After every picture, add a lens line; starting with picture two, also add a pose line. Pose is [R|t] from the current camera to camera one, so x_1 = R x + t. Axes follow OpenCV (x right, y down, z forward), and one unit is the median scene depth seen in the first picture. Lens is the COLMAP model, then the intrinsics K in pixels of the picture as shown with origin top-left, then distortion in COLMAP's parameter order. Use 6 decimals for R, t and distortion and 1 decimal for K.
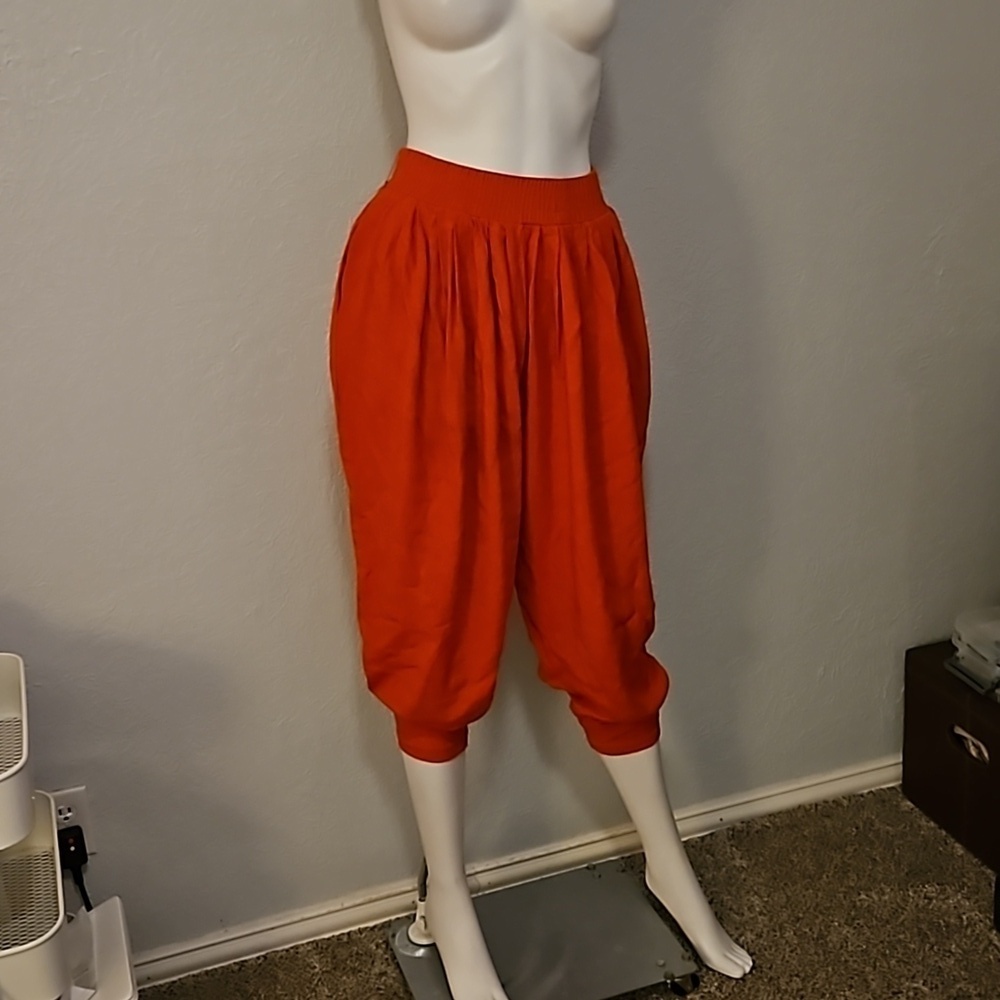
lens RADIAL K [[1457.6, 0, 499.3], [0, 1457.6, 474.8], [0, 0, 1]] dist [0.046605, 0.000000]
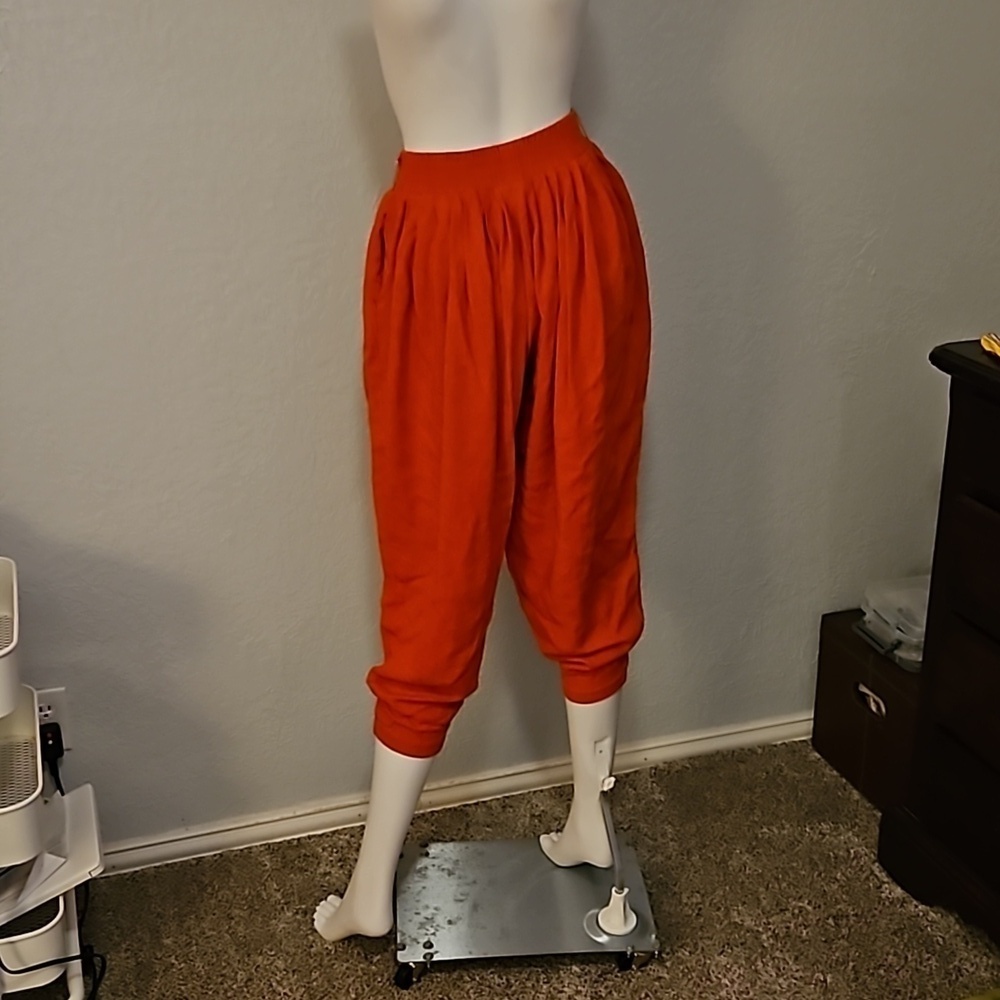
lens RADIAL K [[1457.6, 0, 528.5], [0, 1457.6, 502.0], [0, 0, 1]] dist [0.046605, 0.000000]
pose [[0.997785, 0.059861, 0.029015, 0.023510], [-0.060557, 0.997883, 0.023724, 0.025455], [-0.027533, -0.025429, 0.999297, -0.100890]]
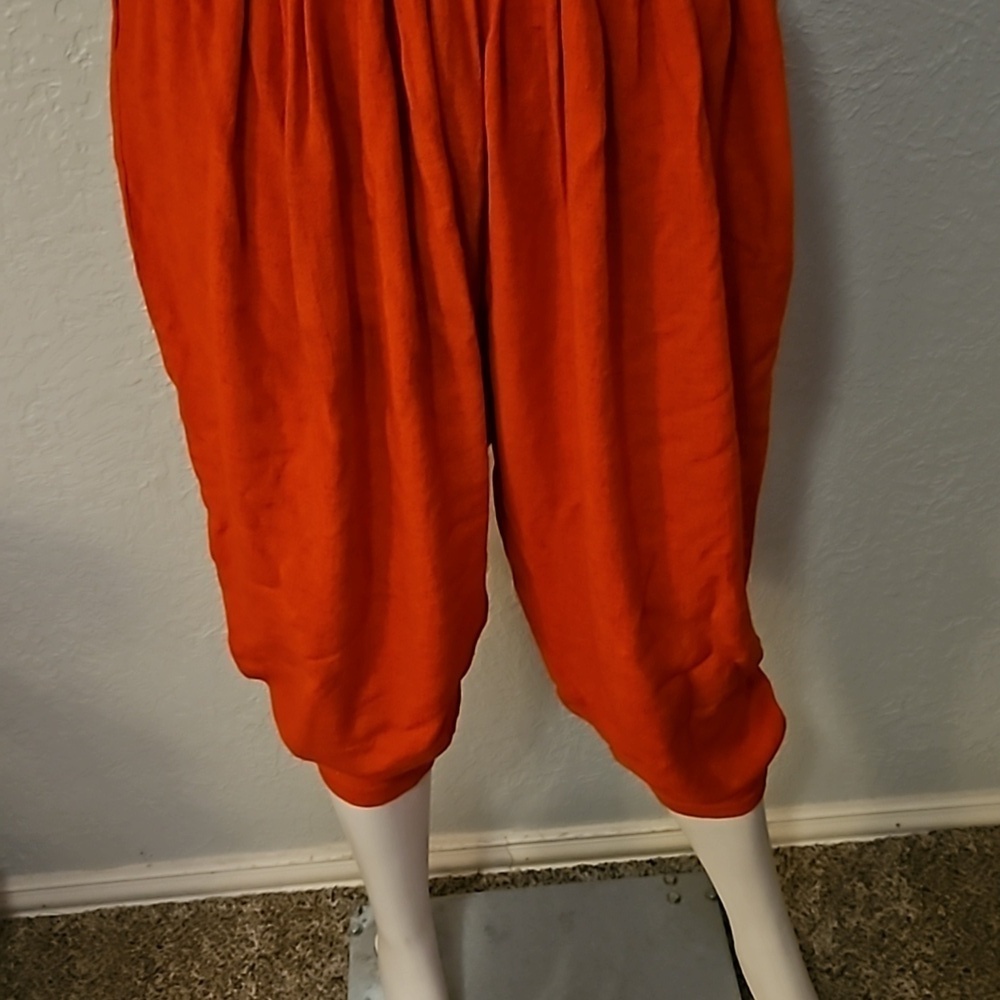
lens RADIAL K [[1457.6, 0, 488.4], [0, 1457.6, 505.8], [0, 0, 1]] dist [0.046605, 0.000000]
pose [[0.960985, 0.167516, -0.220106, 0.108919], [-0.091771, 0.943771, 0.317606, -0.107243], [0.260934, -0.285015, 0.922323, 0.435879]]
